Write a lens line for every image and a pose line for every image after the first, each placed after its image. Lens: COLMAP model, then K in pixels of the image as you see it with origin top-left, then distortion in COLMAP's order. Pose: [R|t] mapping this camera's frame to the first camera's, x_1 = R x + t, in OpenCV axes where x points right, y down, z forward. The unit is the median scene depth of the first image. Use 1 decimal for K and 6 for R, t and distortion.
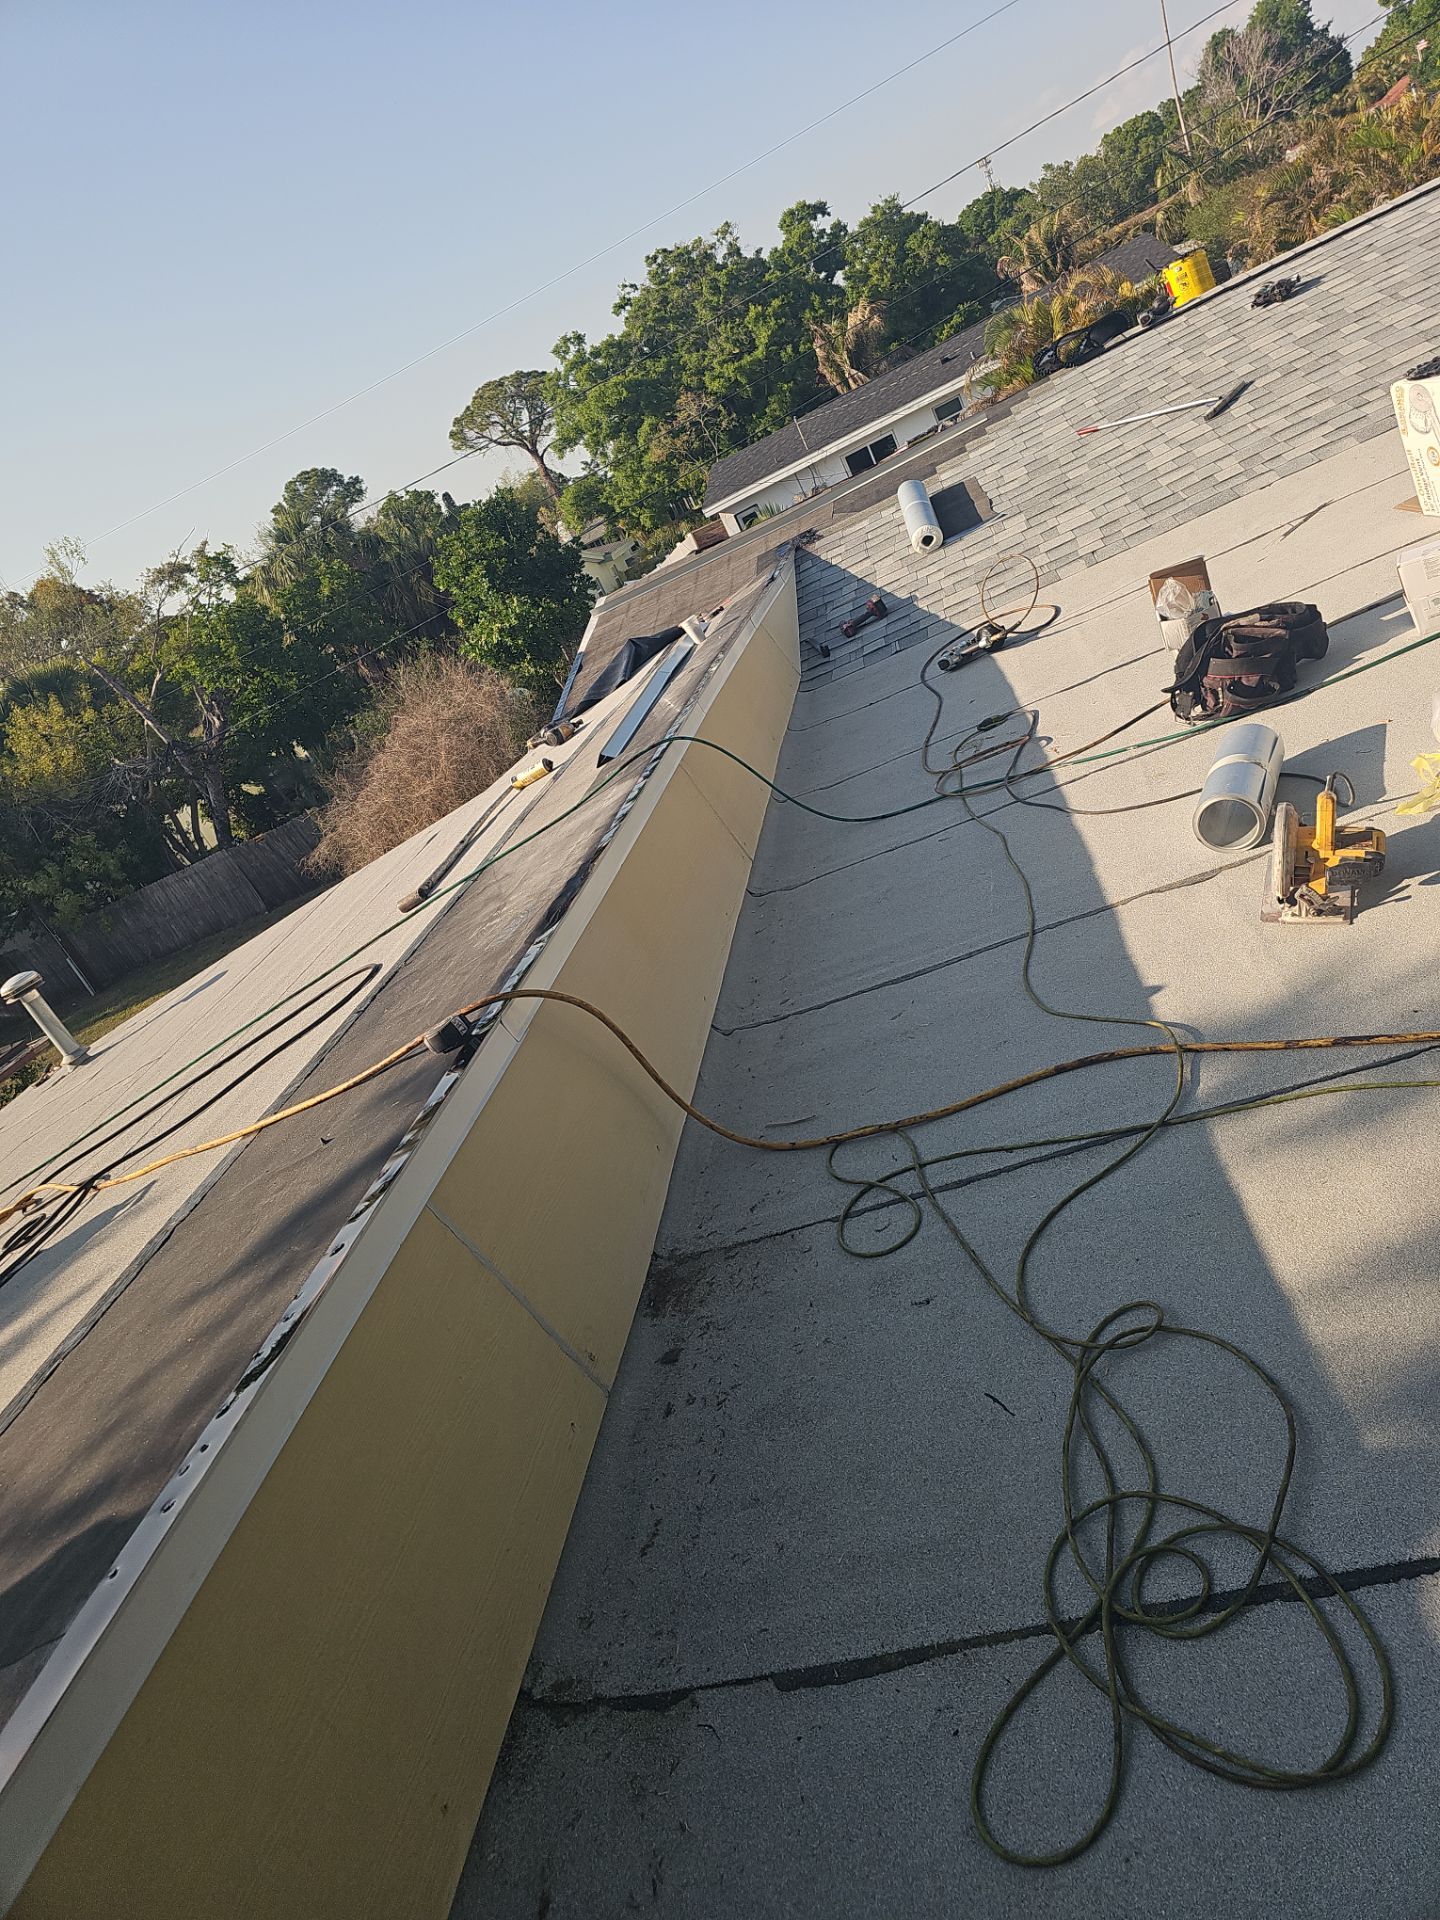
lens RADIAL K [[1310.4, 0, 727.2], [0, 1310.4, 949.2], [0, 0, 1]] dist [0.057369, -0.038738]
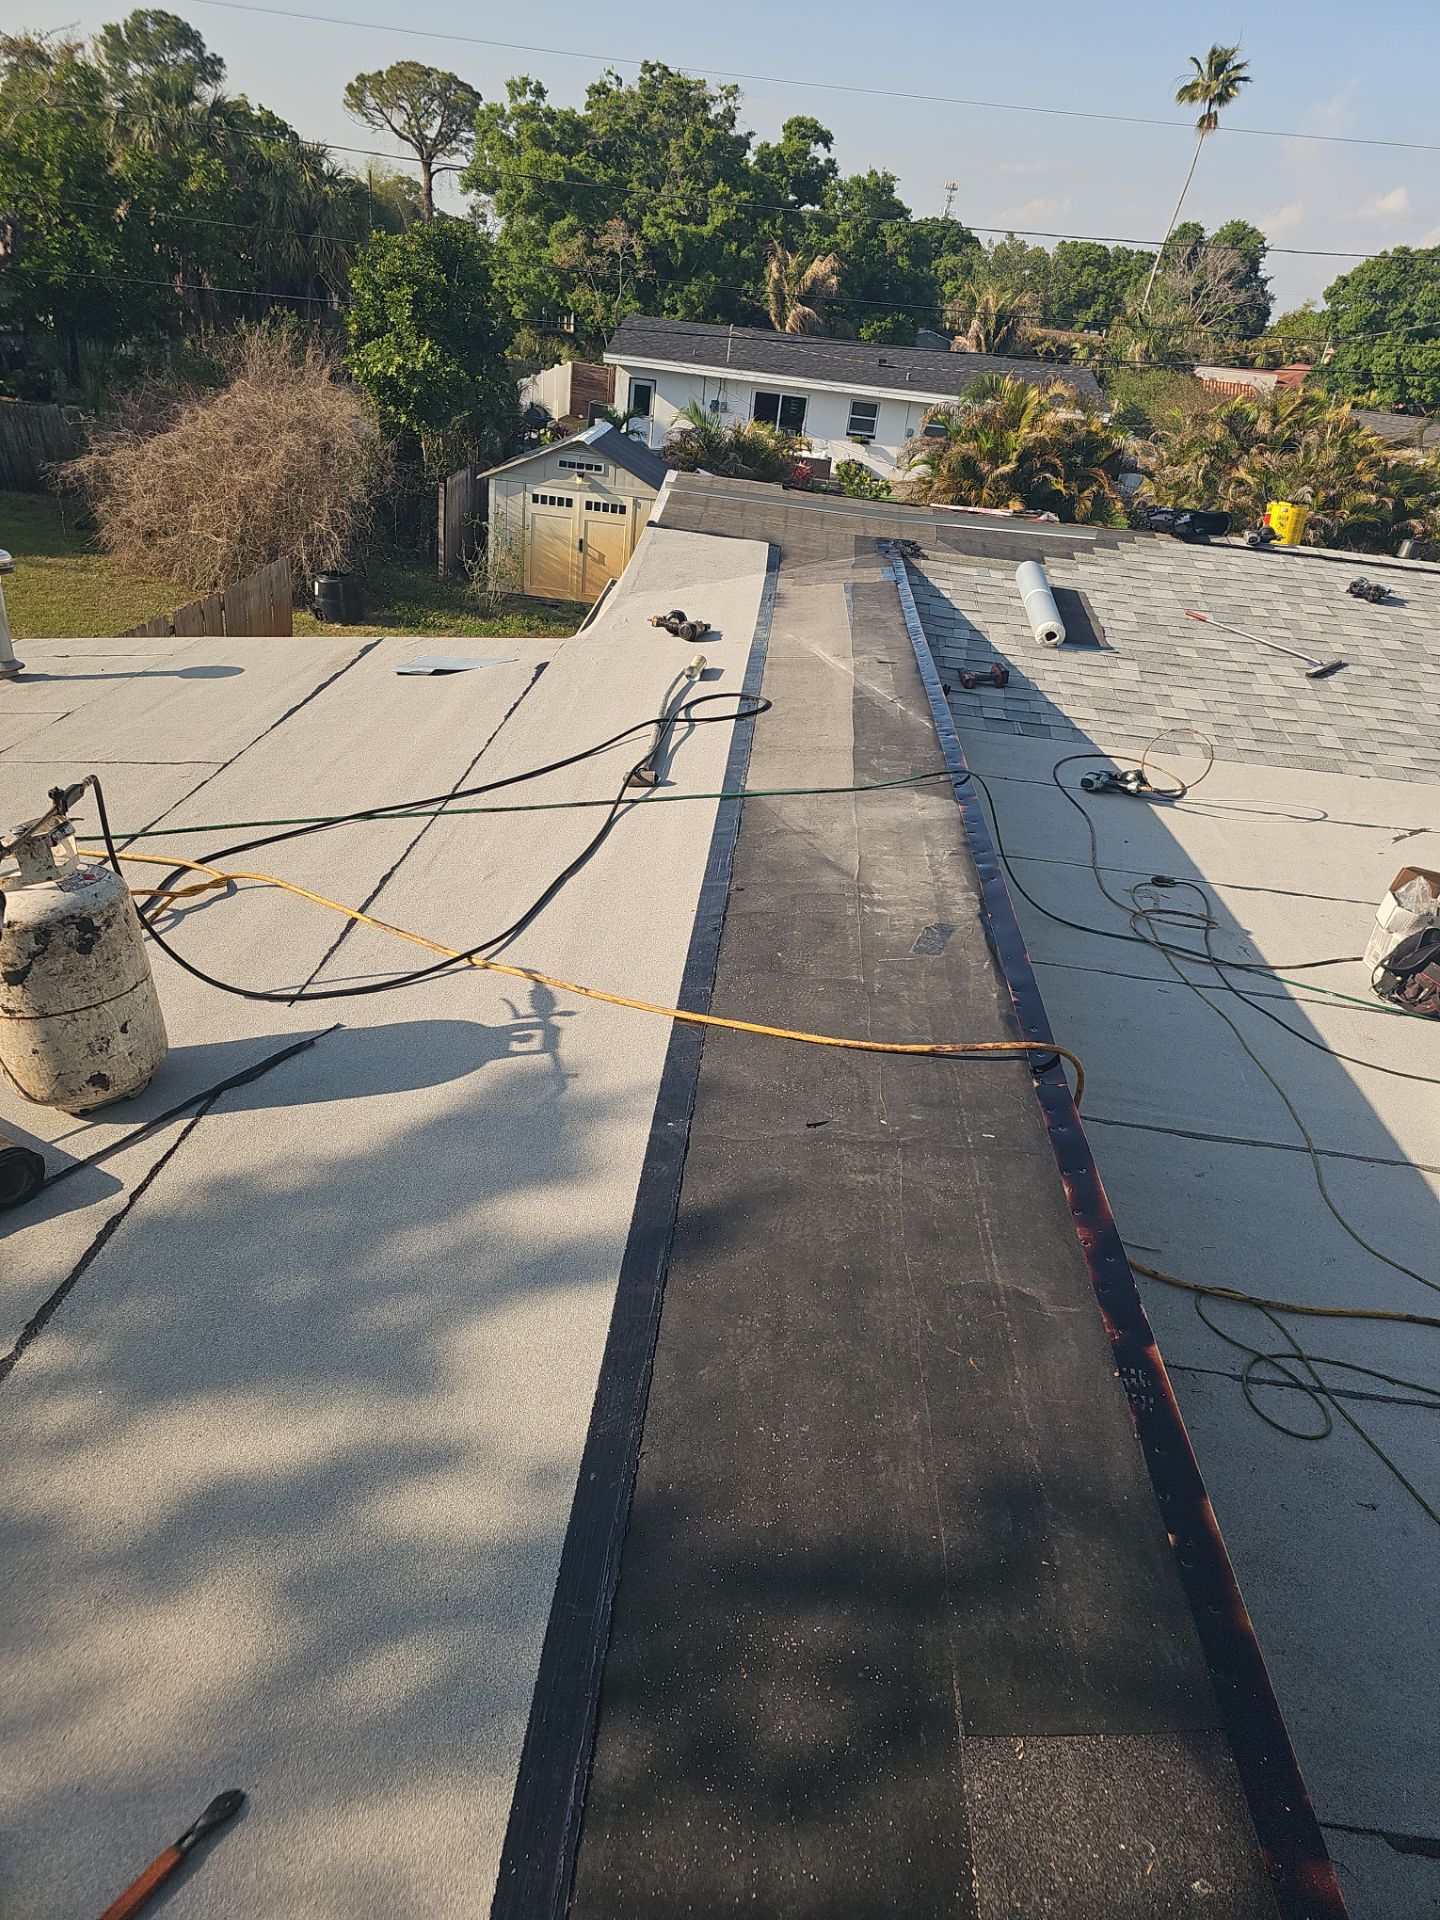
lens RADIAL K [[1310.4, 0, 727.2], [0, 1310.4, 949.2], [0, 0, 1]] dist [0.057369, -0.038738]
pose [[0.841066, 0.434769, 0.321845, -0.071458], [-0.459442, 0.888208, 0.000793, 0.007169], [-0.285521, -0.148536, 0.946792, 0.009872]]
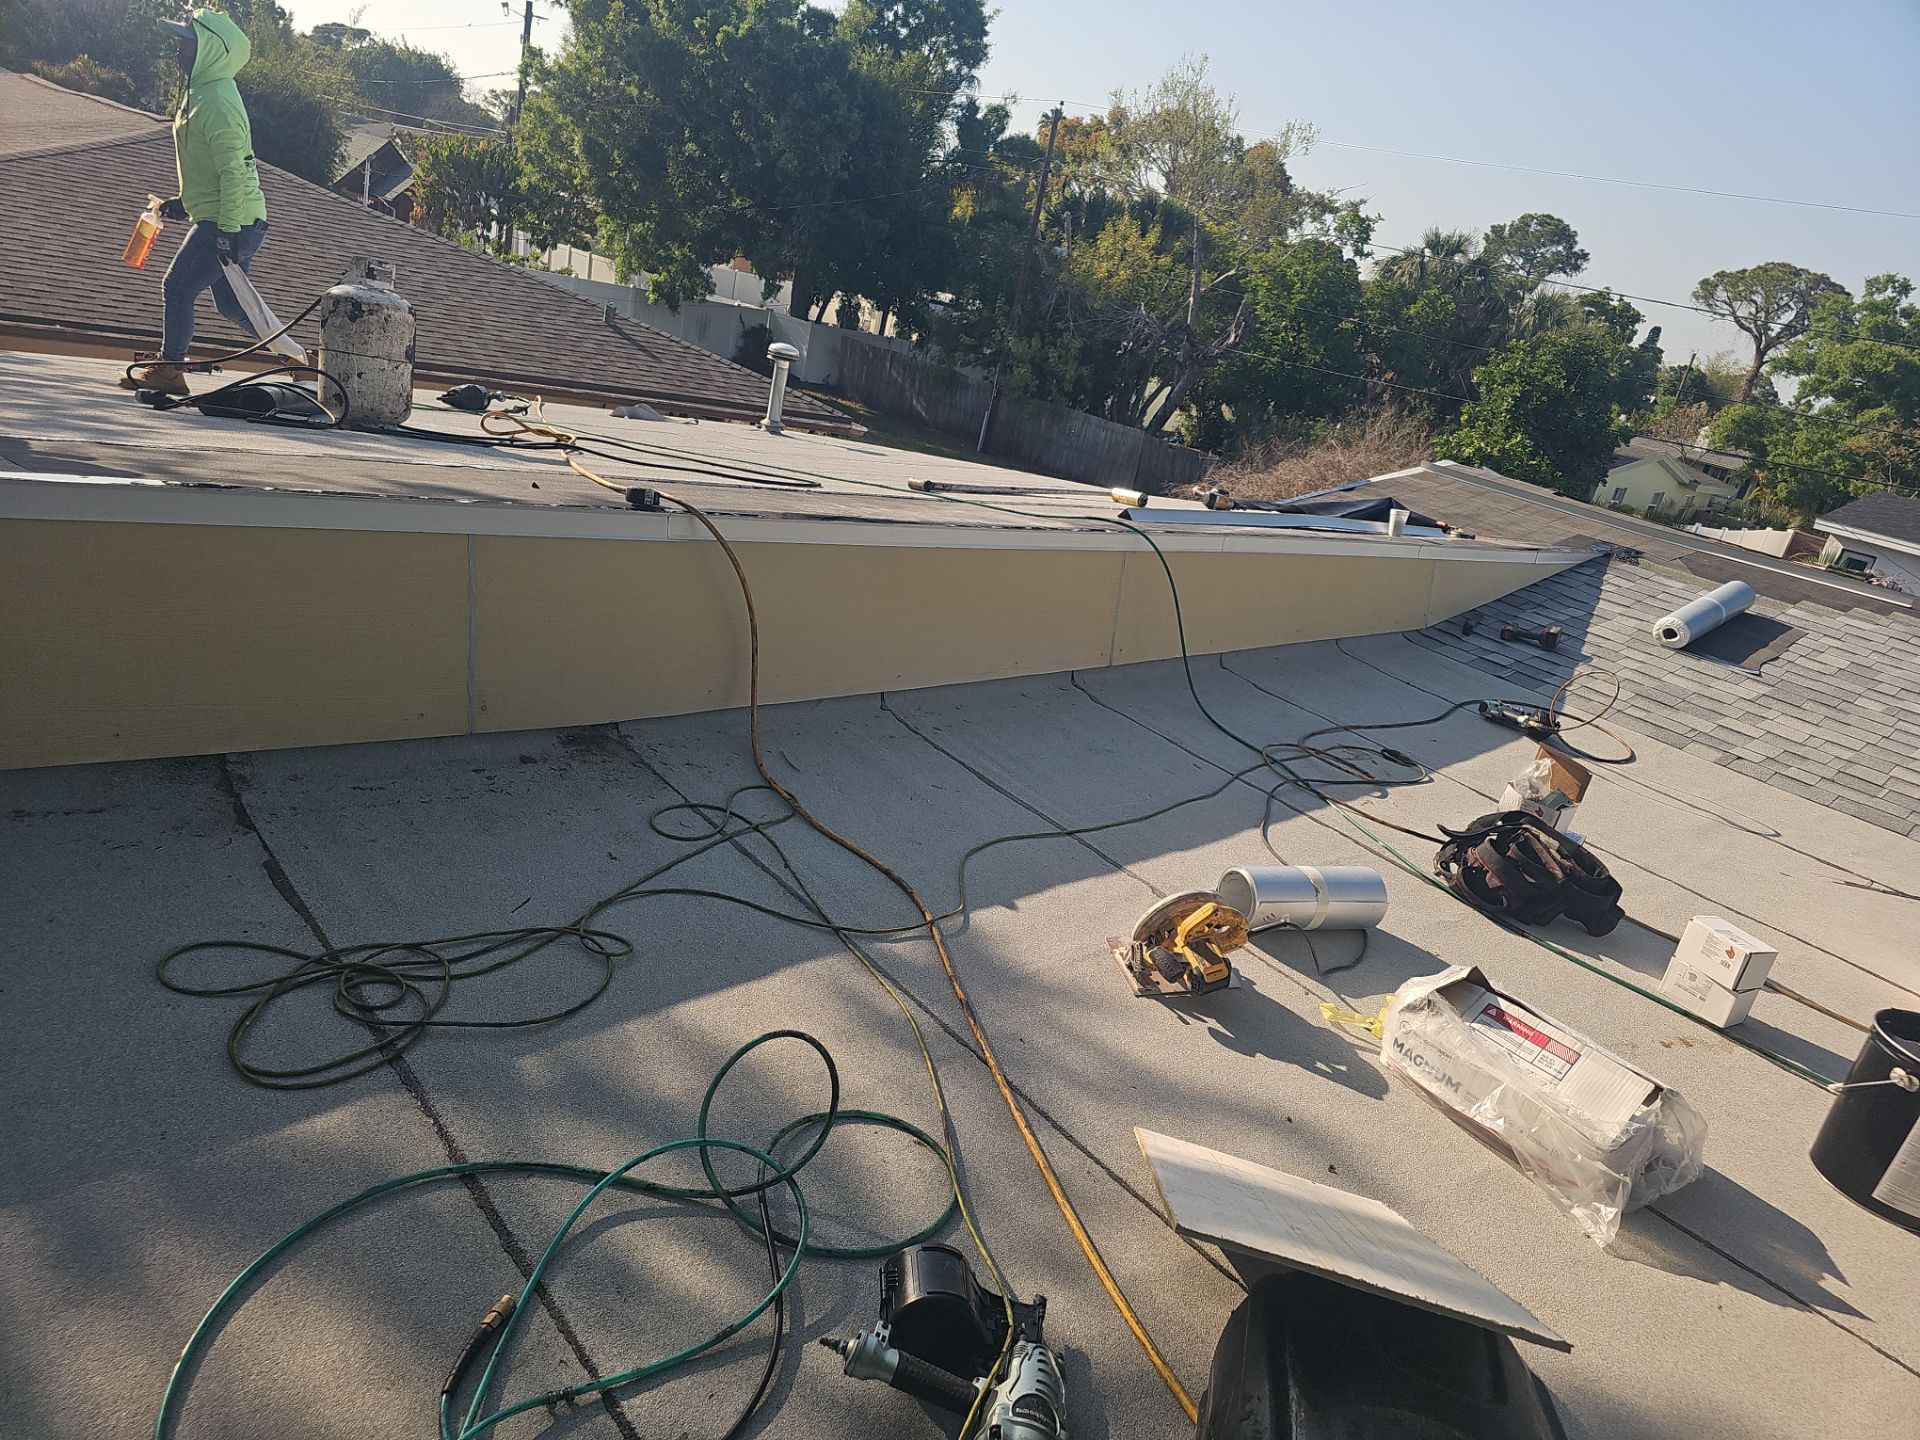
lens RADIAL K [[1310.4, 0, 924.4], [0, 1310.4, 722.8], [0, 0, 1]] dist [0.057369, -0.038738]
pose [[0.576290, 0.738752, -0.349479, 0.053537], [-0.714426, 0.663051, 0.223514, -0.026051], [0.396844, 0.120869, 0.909893, -0.006537]]
